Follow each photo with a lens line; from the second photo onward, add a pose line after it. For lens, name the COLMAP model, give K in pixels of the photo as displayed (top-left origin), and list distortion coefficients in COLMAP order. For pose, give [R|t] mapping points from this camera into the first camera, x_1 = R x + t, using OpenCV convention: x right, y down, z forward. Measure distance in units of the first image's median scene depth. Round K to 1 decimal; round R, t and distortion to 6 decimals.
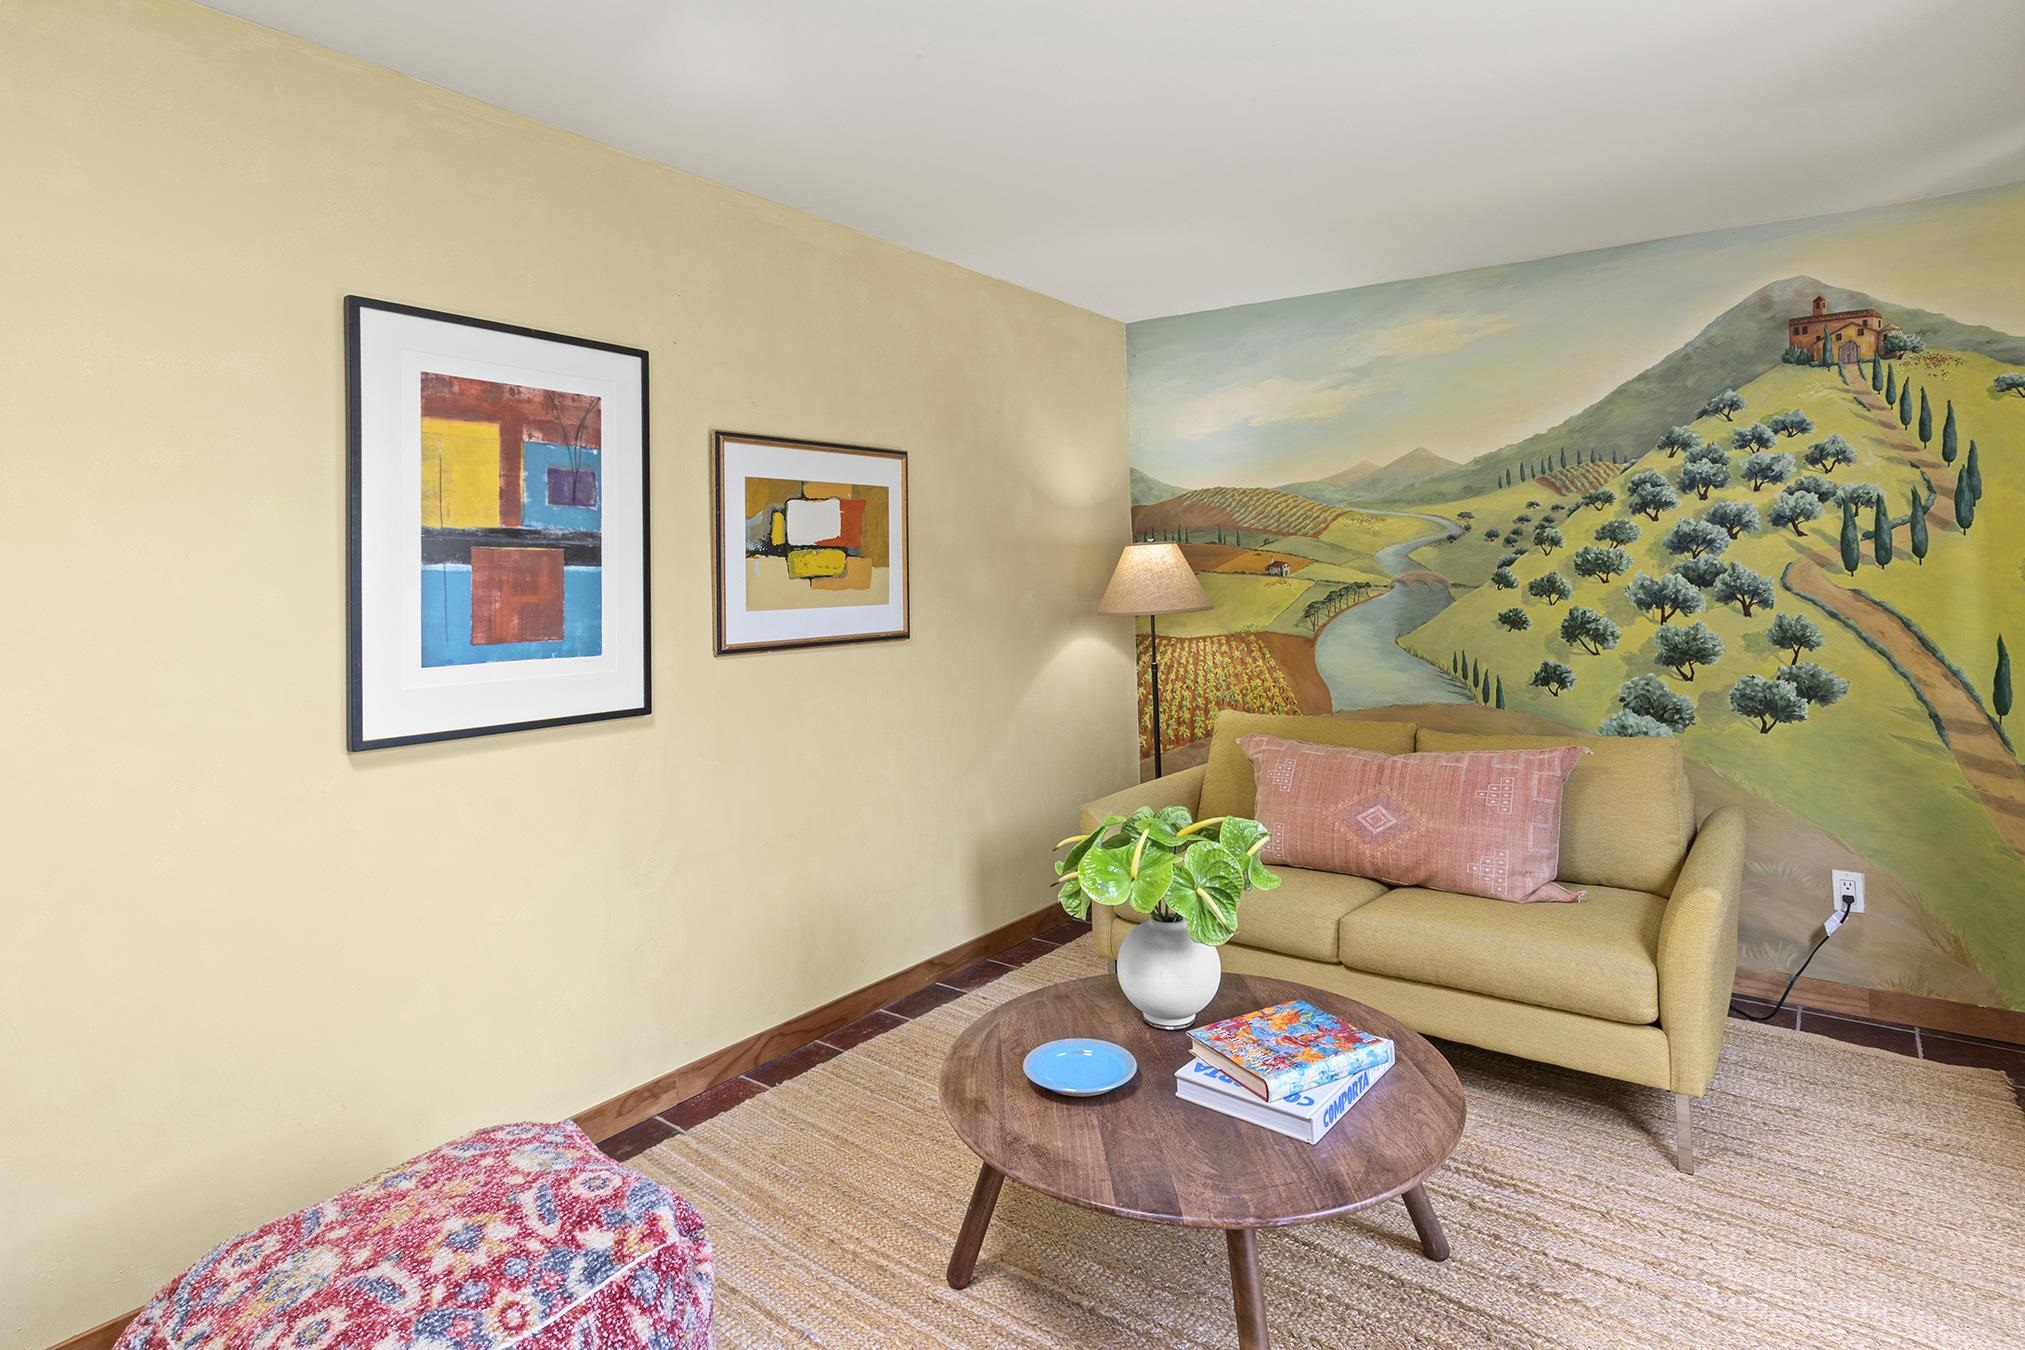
lens RADIAL K [[1045.8, 0, 1001.9], [0, 1045.8, 580.8], [0, 0, 1]] dist [-0.000857, -0.000199]
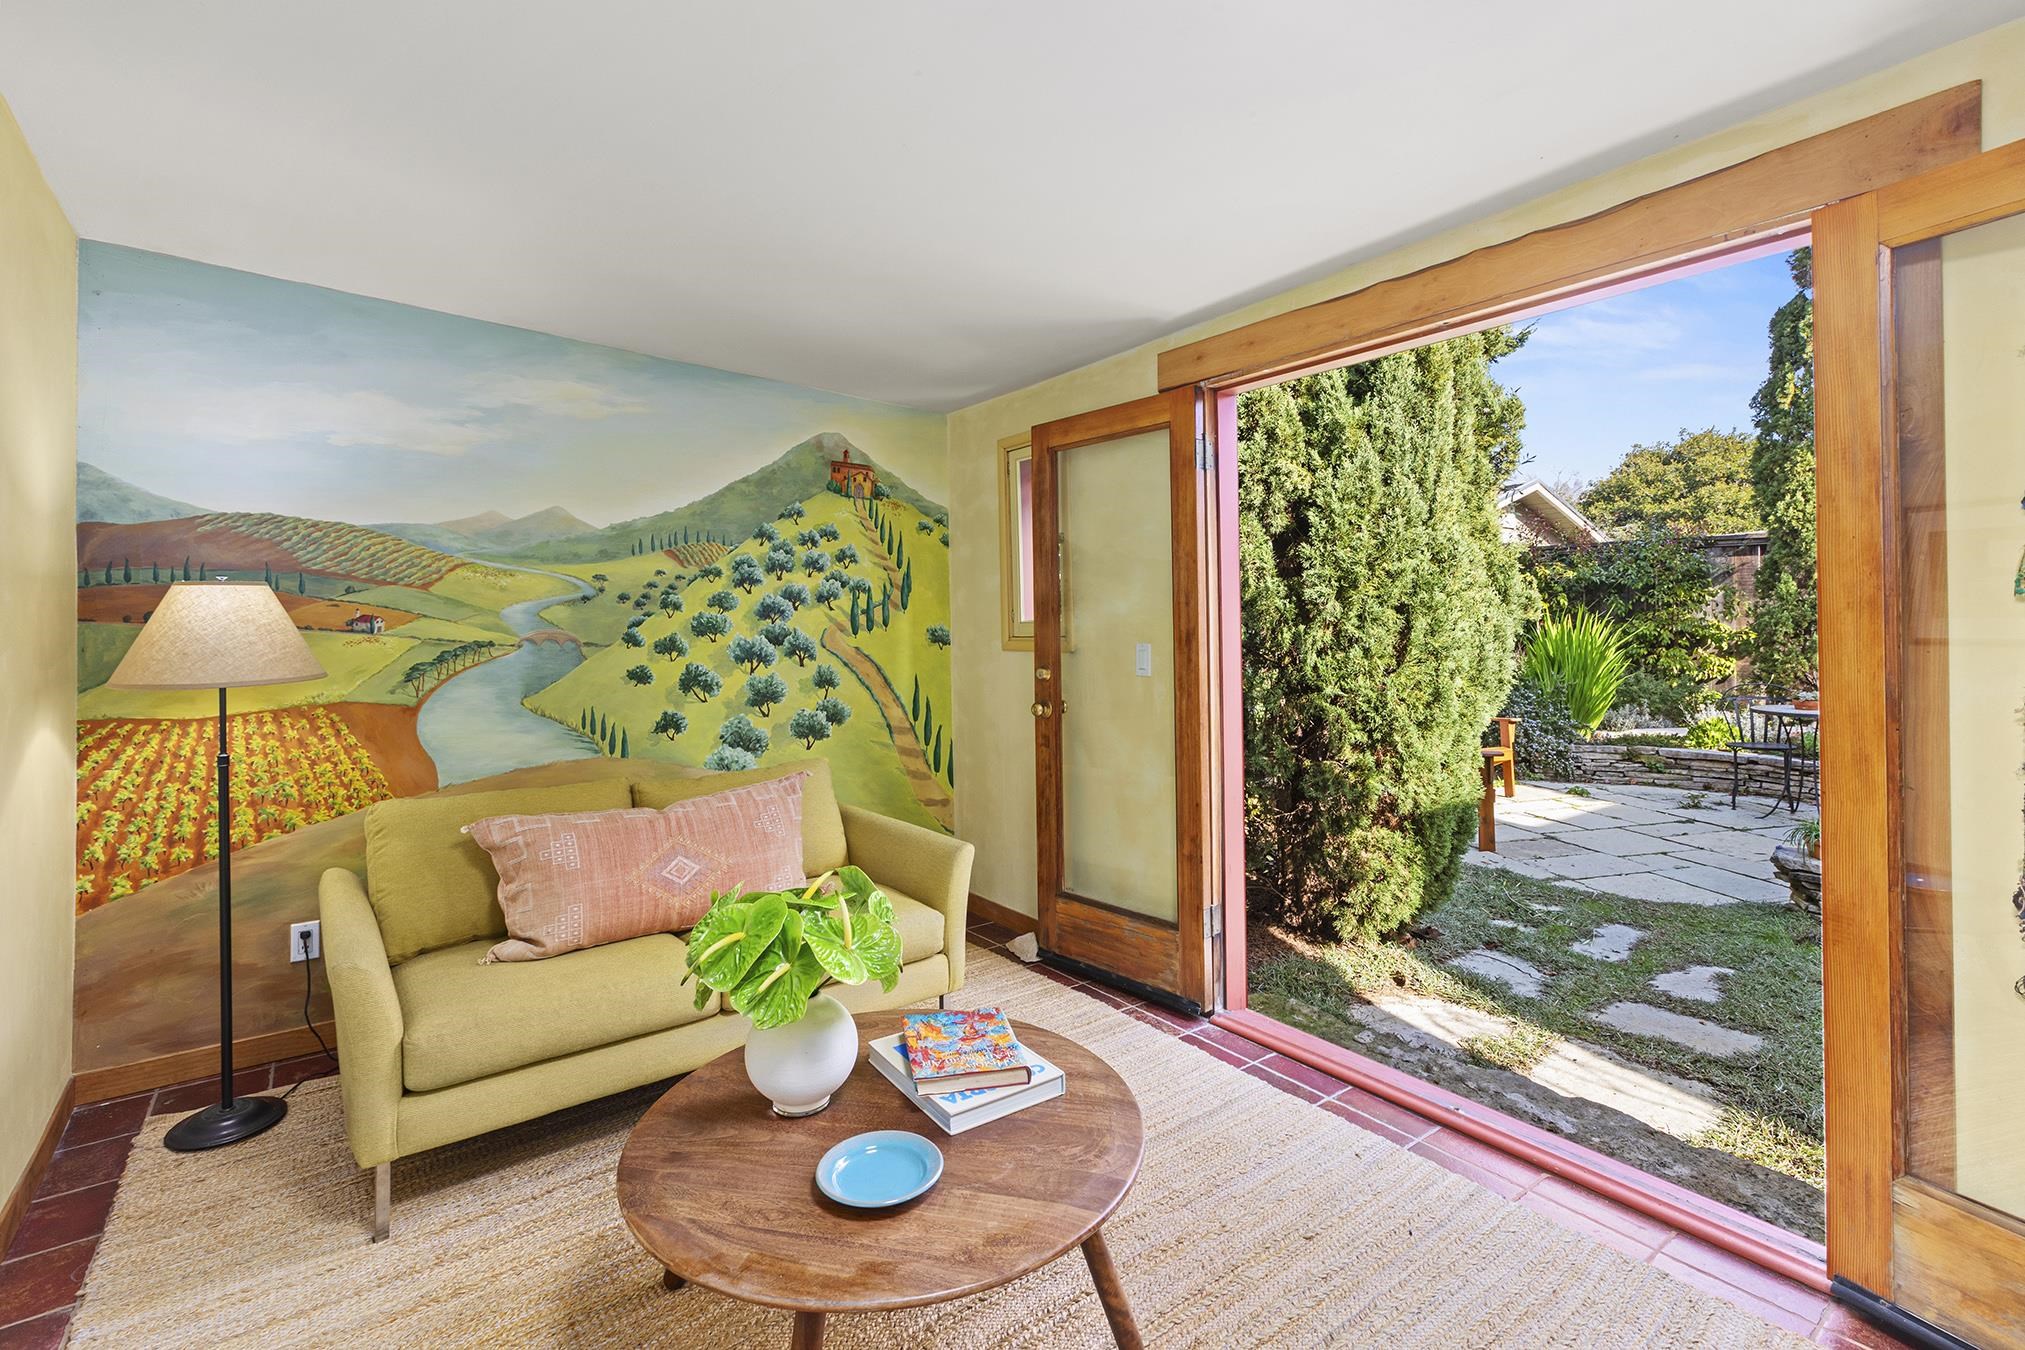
lens RADIAL K [[918.2, 0, 1044.6], [0, 918.2, 632.8], [0, 0, 1]] dist [0.007905, -0.002471]
pose [[0.239887, 0.016123, 0.970667, -0.366898], [0.000158, 0.999861, -0.016647, 0.008709], [-0.970801, 0.004147, 0.239851, 0.367432]]
